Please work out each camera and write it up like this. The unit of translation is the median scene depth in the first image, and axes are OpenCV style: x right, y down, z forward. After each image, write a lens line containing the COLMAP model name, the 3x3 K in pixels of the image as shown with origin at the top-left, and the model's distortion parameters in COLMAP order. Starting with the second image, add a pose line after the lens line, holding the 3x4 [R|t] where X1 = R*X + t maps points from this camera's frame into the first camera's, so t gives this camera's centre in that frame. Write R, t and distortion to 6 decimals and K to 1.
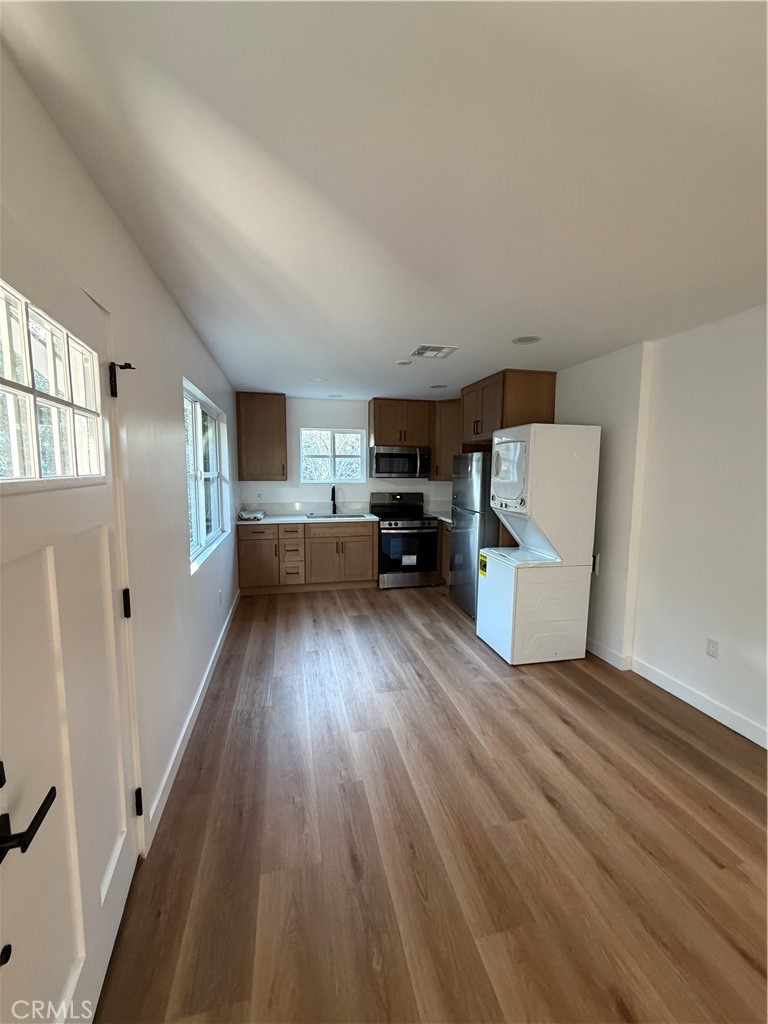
lens RADIAL K [[407.9, 0, 384.0], [0, 407.9, 512.0], [0, 0, 1]] dist [0.000245, 0.000054]
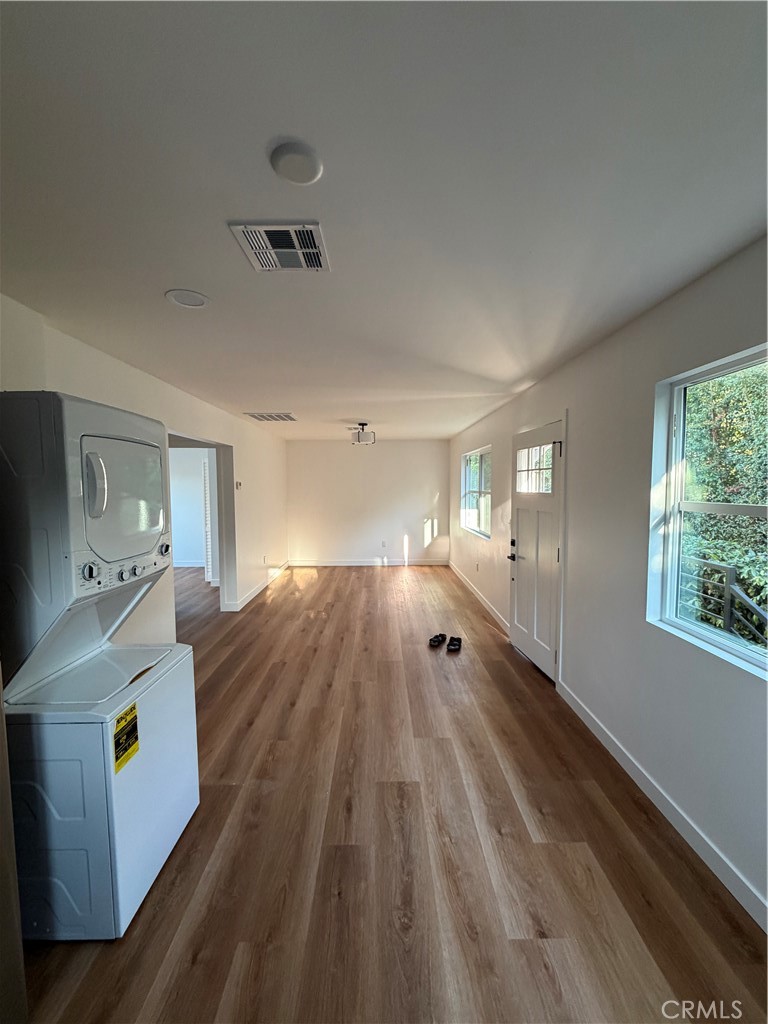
lens RADIAL K [[407.9, 0, 384.0], [0, 407.9, 512.0], [0, 0, 1]] dist [0.000245, 0.000054]
pose [[-0.975483, -0.017781, 0.219354, -0.061788], [0.020373, 0.985154, 0.170461, -0.105924], [-0.219128, 0.170750, -0.960639, 0.913941]]
